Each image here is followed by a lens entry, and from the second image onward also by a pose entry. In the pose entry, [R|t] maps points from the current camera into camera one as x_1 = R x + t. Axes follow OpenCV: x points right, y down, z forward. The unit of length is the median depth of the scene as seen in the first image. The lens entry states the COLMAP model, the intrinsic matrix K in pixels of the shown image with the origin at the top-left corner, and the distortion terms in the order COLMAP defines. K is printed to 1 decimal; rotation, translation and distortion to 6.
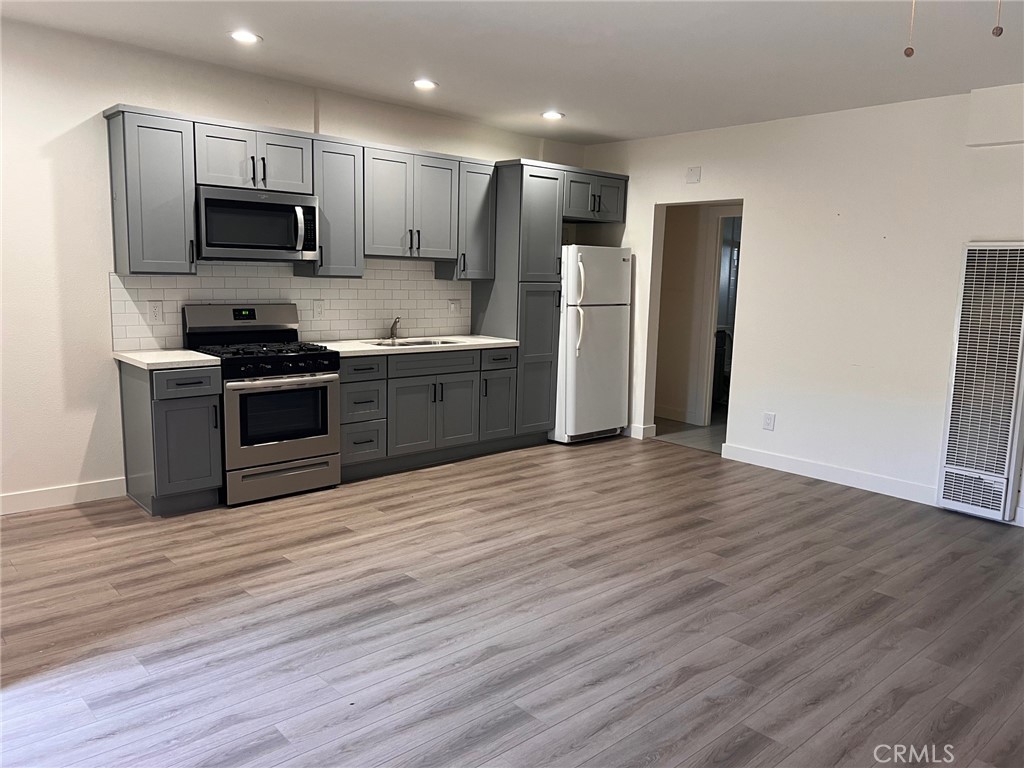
lens RADIAL K [[777.3, 0, 512.0], [0, 777.3, 384.0], [0, 0, 1]] dist [0.099233, -0.151434]
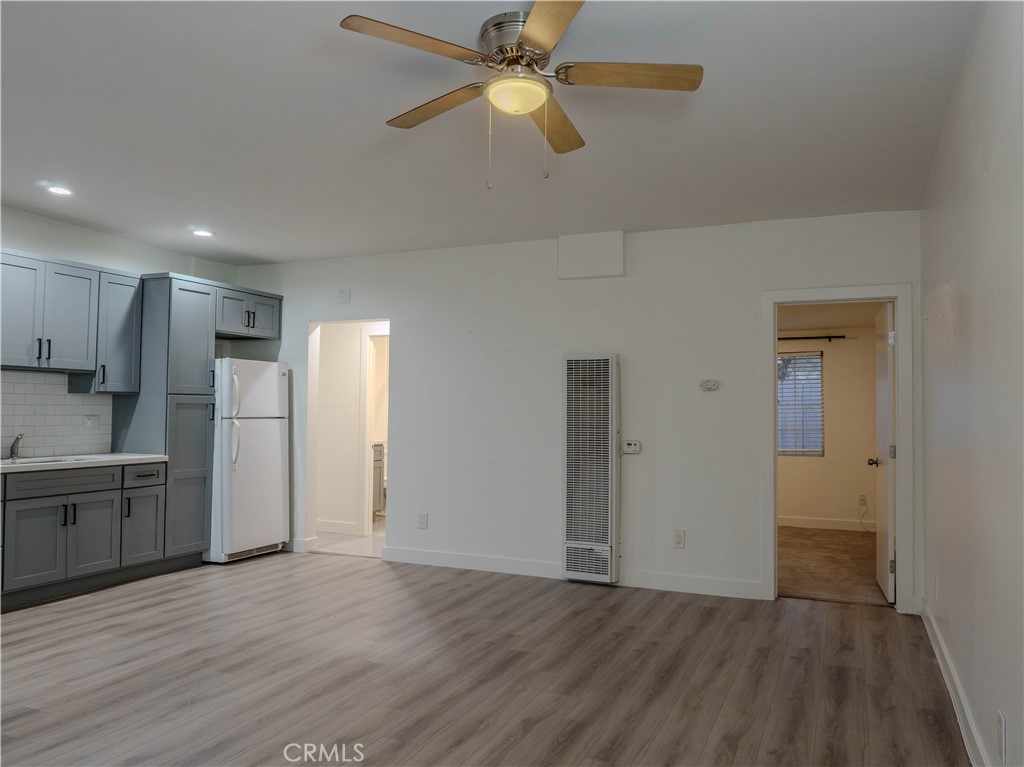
lens RADIAL K [[781.7, 0, 523.8], [0, 781.7, 379.2], [0, 0, 1]] dist [-0.017953, -0.007564]
pose [[0.908402, -0.002363, 0.418090, 0.007731], [0.076470, 0.984055, -0.160587, 0.044624], [-0.411044, 0.177849, 0.894099, -0.050269]]
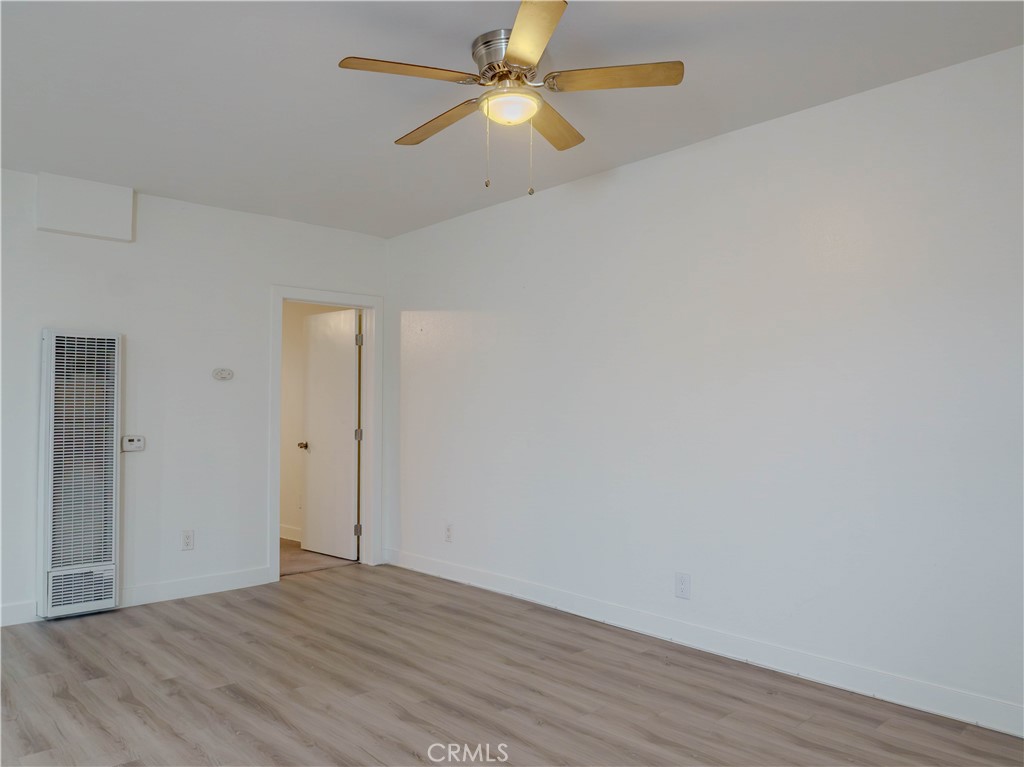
lens RADIAL K [[781.7, 0, 523.8], [0, 781.7, 379.2], [0, 0, 1]] dist [-0.017953, -0.007564]
pose [[-0.061743, 0.000058, 0.998092, -0.350347], [0.137184, 0.990510, 0.008429, -0.044096], [-0.988619, 0.137443, -0.061165, 0.455270]]
